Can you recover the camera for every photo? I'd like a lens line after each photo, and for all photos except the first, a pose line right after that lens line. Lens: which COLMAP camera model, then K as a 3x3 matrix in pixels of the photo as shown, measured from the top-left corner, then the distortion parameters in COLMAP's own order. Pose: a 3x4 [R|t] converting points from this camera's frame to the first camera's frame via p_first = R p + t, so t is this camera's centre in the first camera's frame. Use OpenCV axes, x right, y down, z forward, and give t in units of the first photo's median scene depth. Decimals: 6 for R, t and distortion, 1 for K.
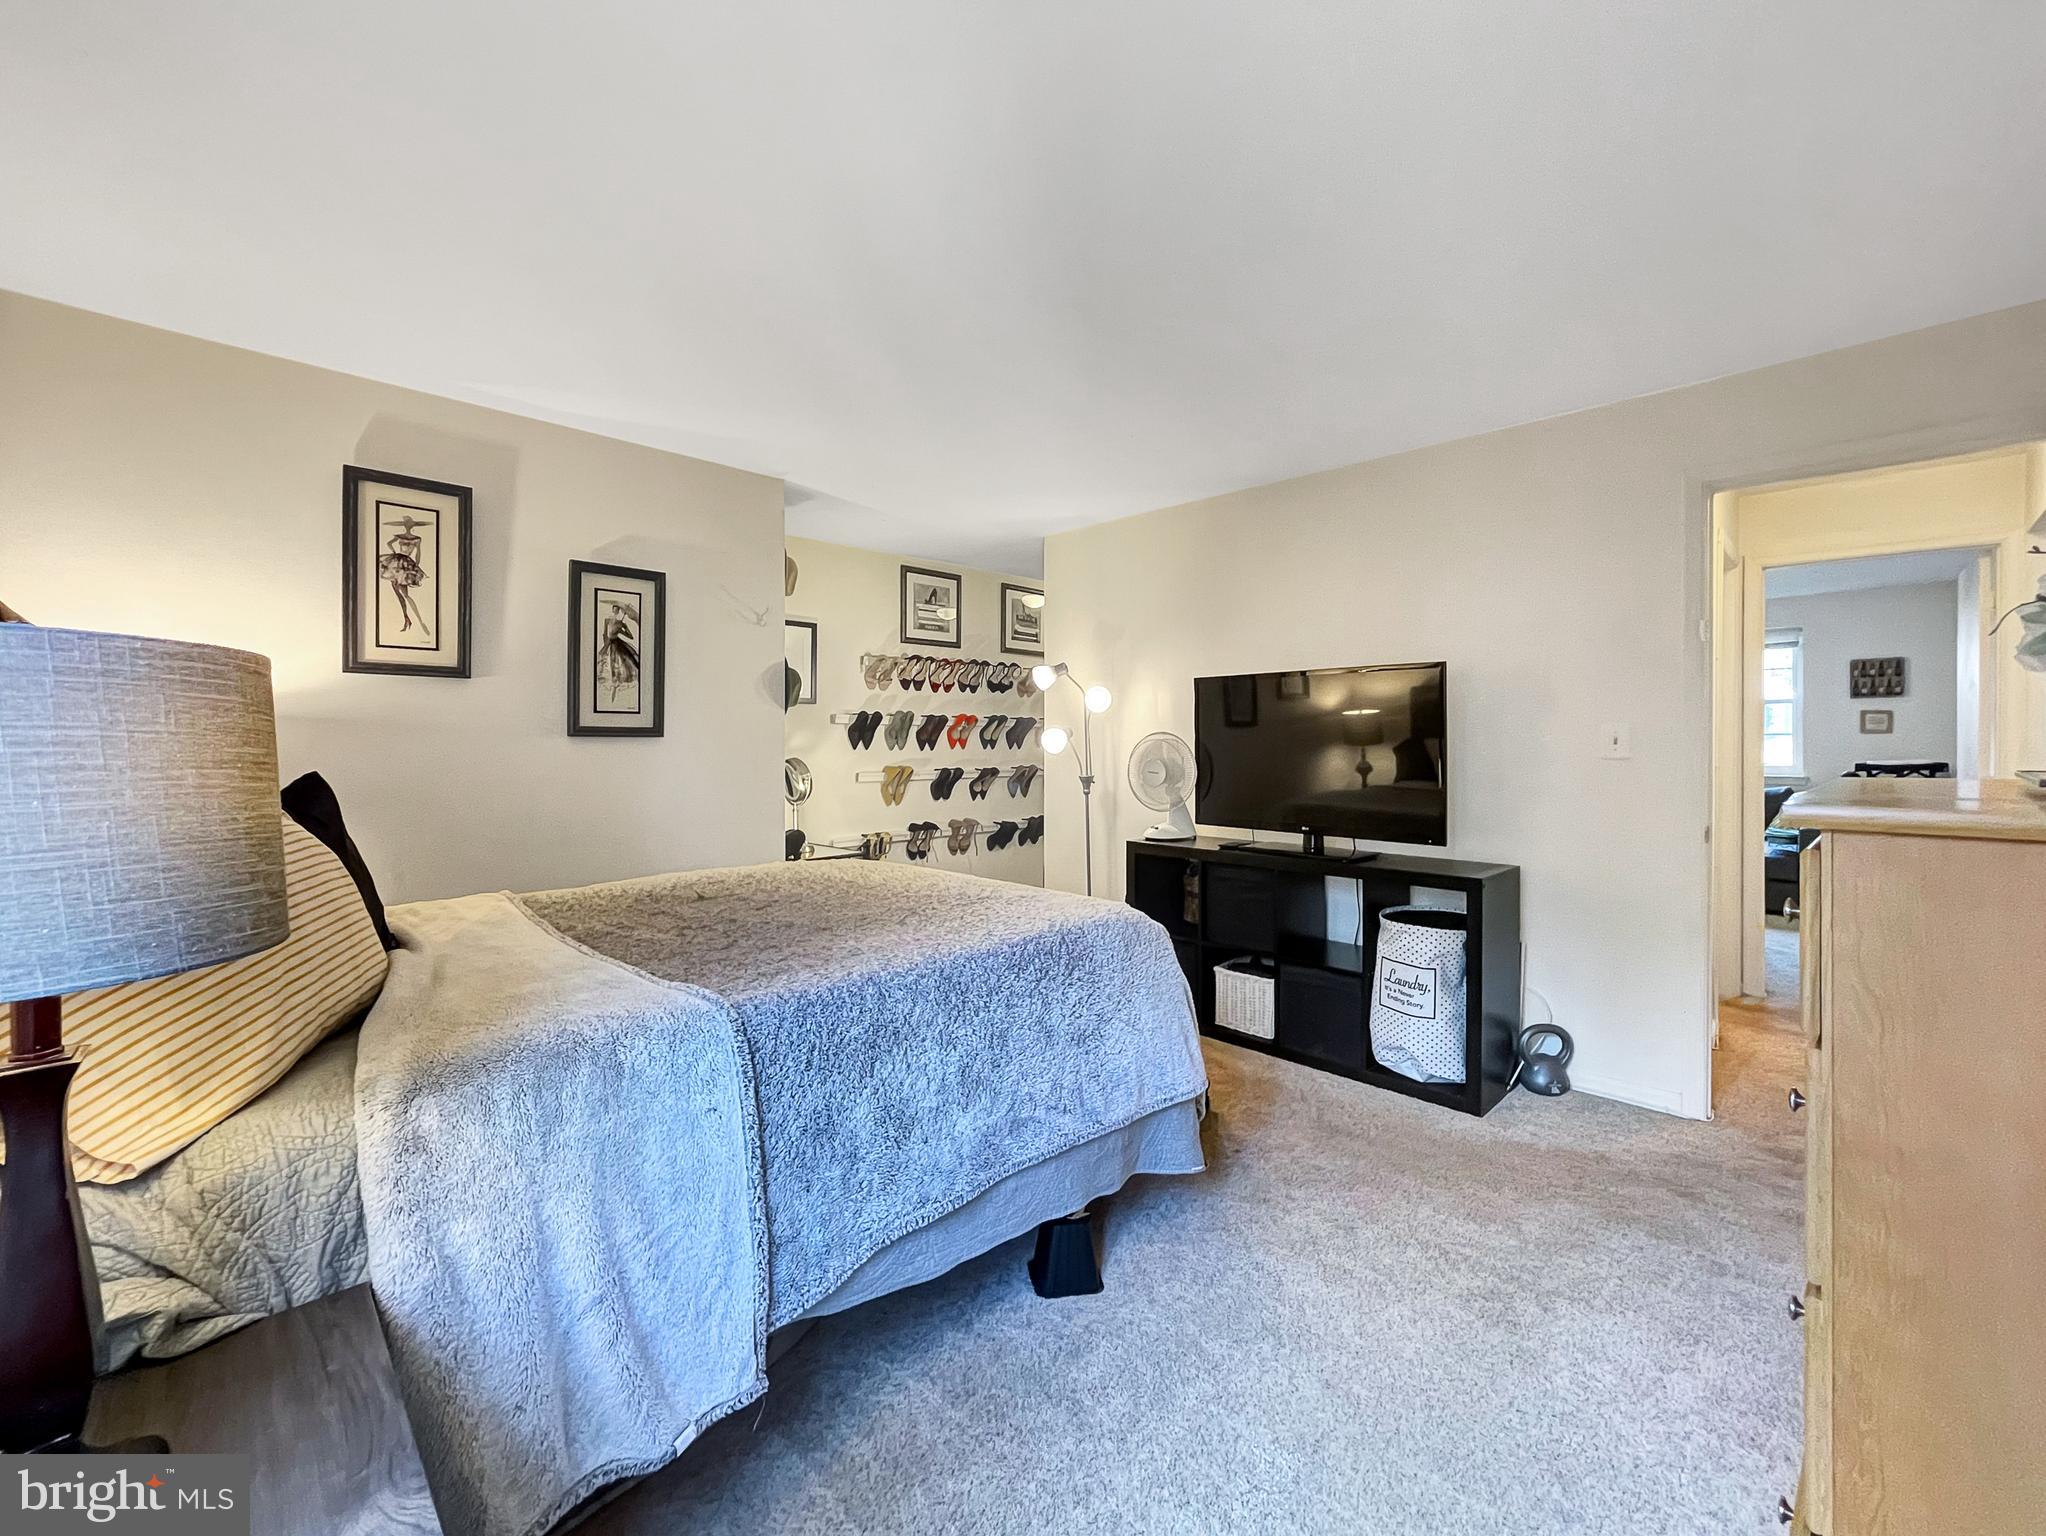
lens RADIAL K [[840.5, 0, 1020.6], [0, 840.5, 738.8], [0, 0, 1]] dist [-0.001053, -0.000050]
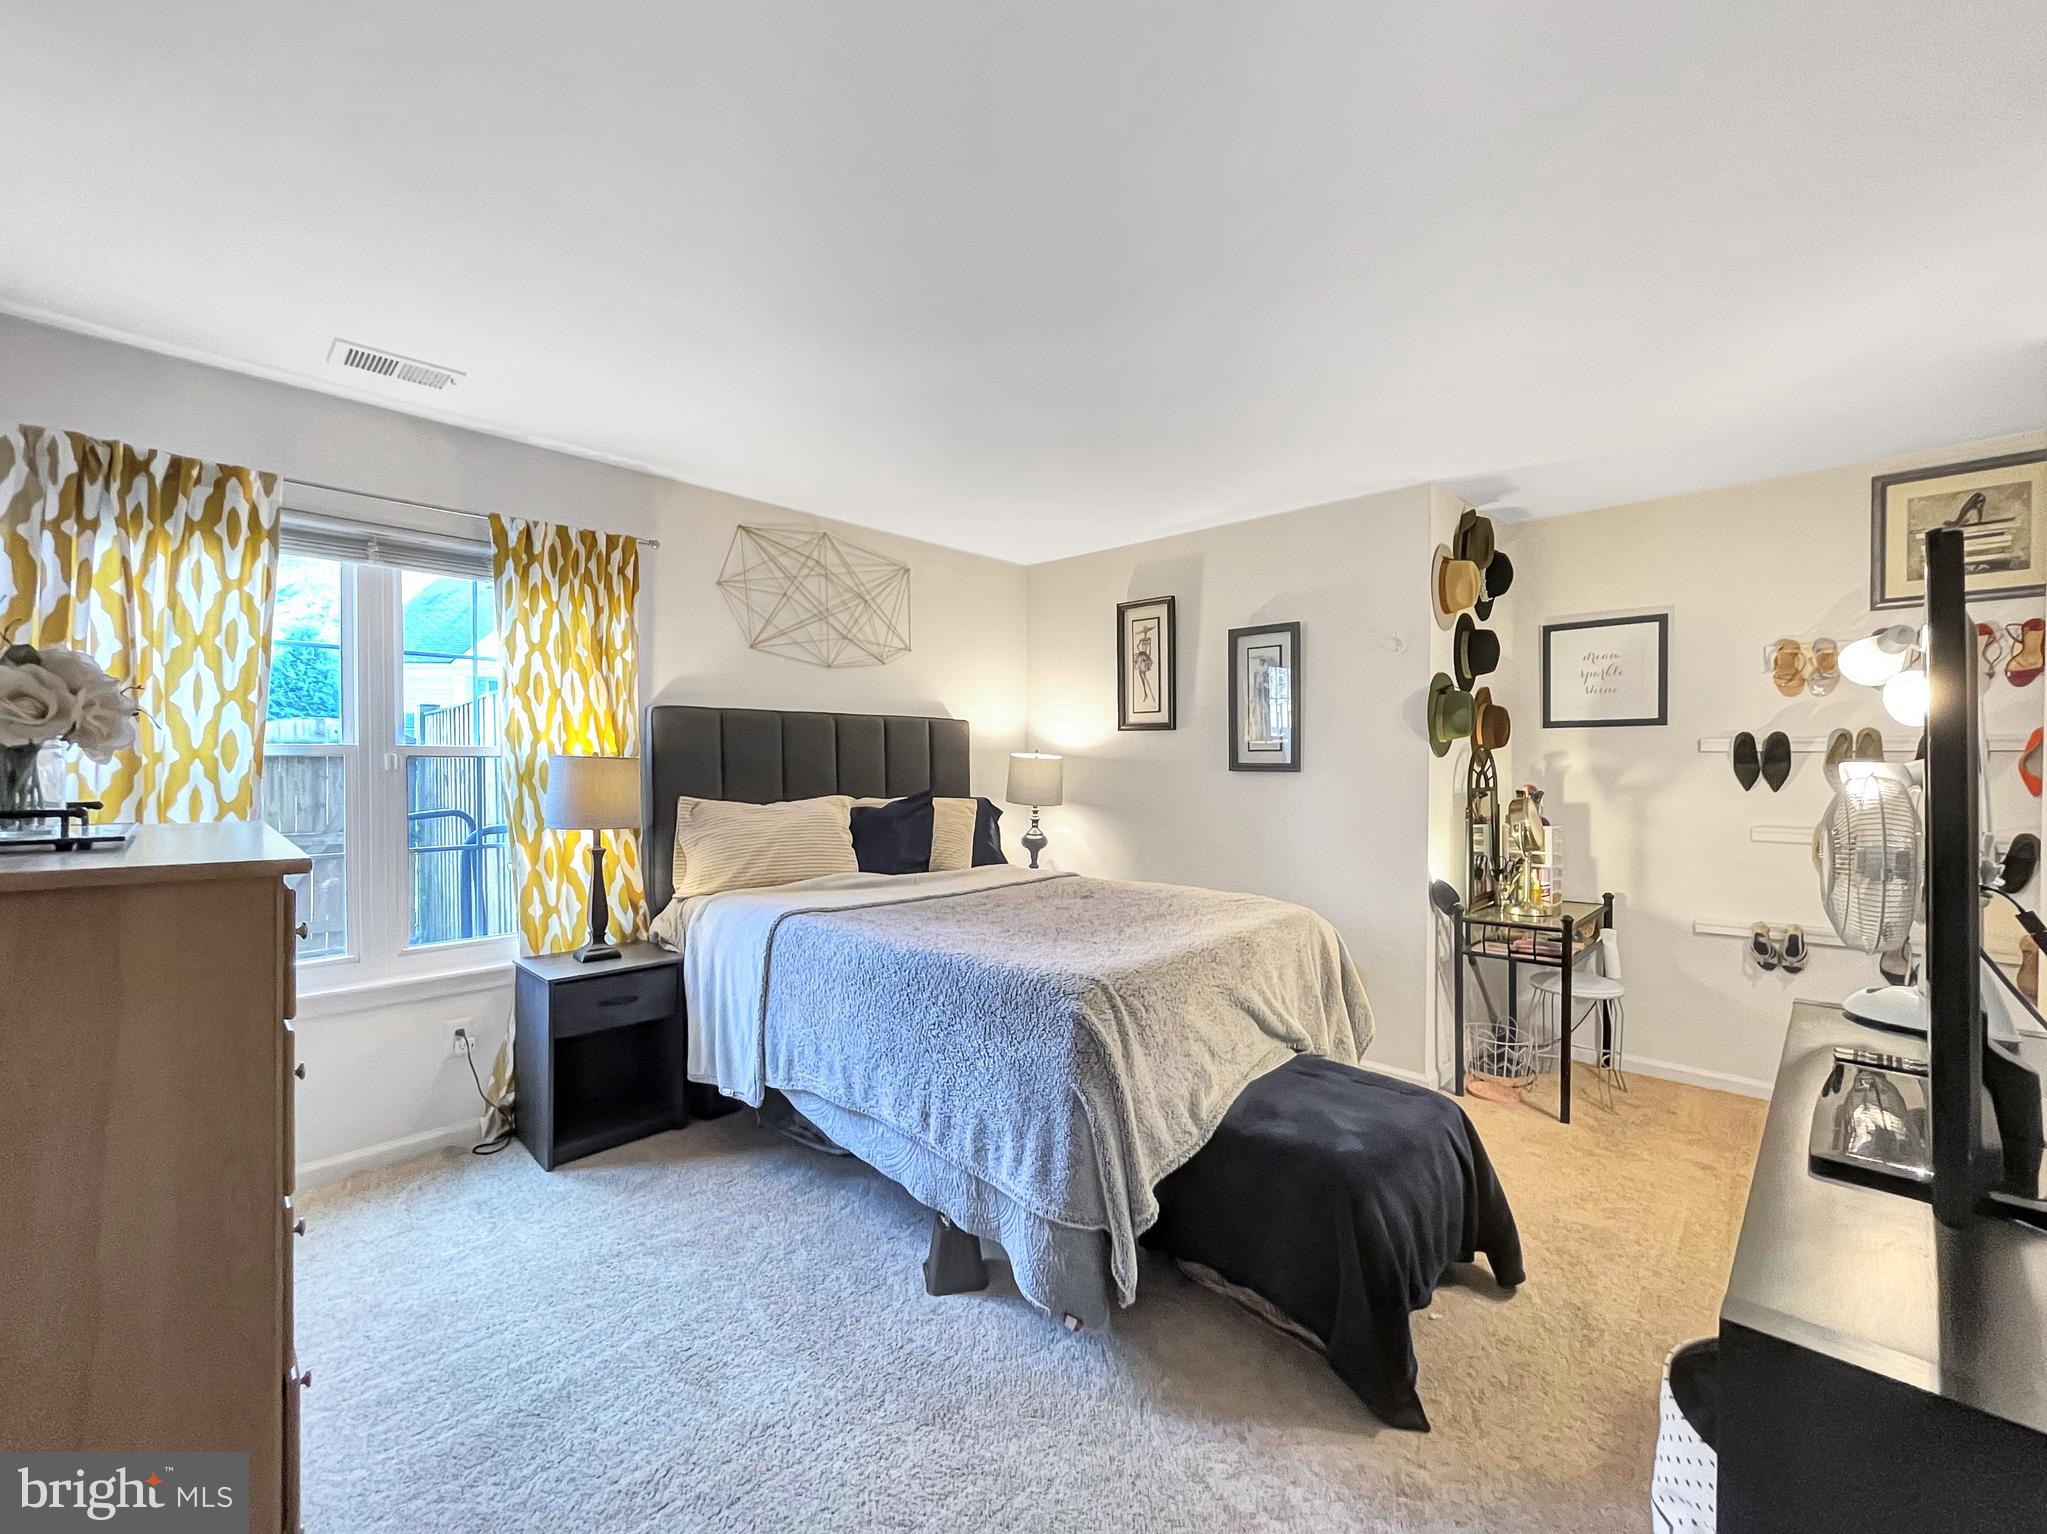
lens RADIAL K [[844.0, 0, 1023.0], [0, 844.0, 762.5], [0, 0, 1]] dist [-0.000785, 0.000058]
pose [[0.030145, 0.001555, -0.999544, 0.792723], [0.000983, 0.999998, 0.001585, -0.019590], [0.999545, -0.001030, 0.030143, 0.729621]]
